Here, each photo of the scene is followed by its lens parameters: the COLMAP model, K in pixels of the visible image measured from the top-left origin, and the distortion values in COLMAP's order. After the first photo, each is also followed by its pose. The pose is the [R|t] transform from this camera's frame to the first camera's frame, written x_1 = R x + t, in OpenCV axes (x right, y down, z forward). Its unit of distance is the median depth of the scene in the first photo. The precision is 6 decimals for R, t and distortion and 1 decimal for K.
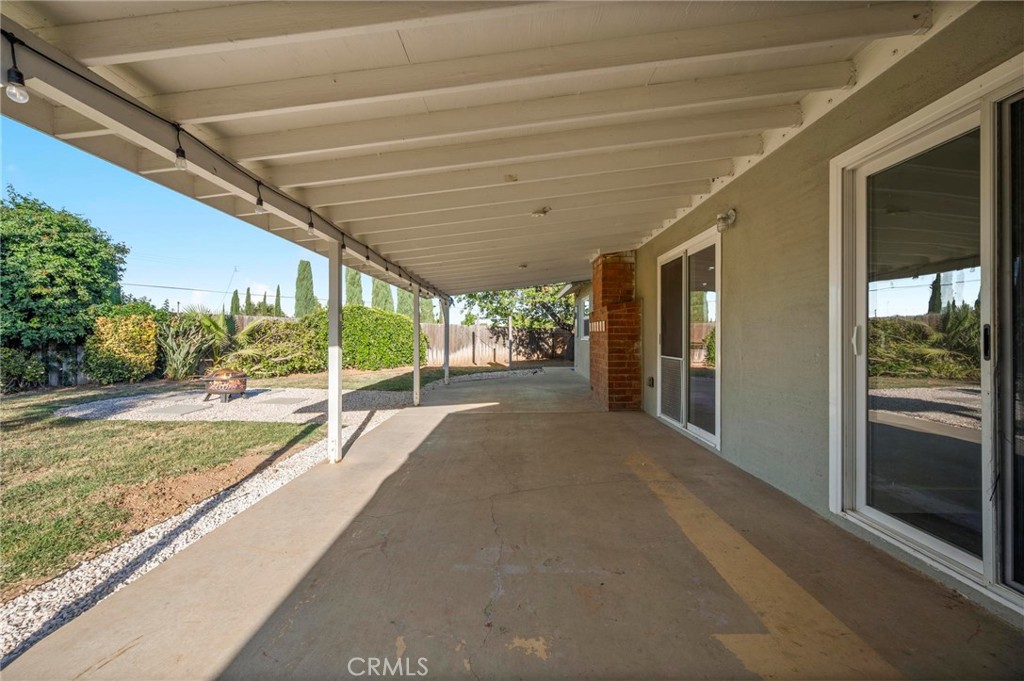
lens RADIAL K [[401.0, 0, 512.0], [0, 401.0, 340.5], [0, 0, 1]] dist [0.001386, 0.000222]
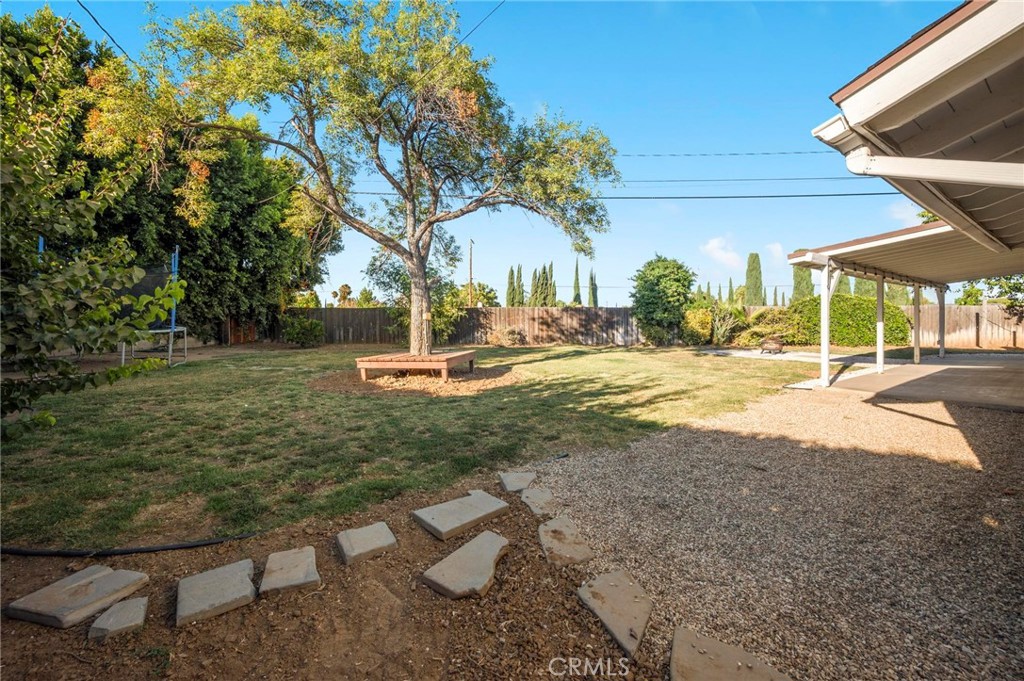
lens RADIAL K [[402.2, 0, 509.1], [0, 402.2, 319.7], [0, 0, 1]] dist [-0.009631, -0.000074]
pose [[0.568064, -0.010853, -0.822913, 0.064448], [0.001291, 0.999924, -0.012297, 0.006702], [0.822983, 0.005923, 0.568035, -0.604601]]
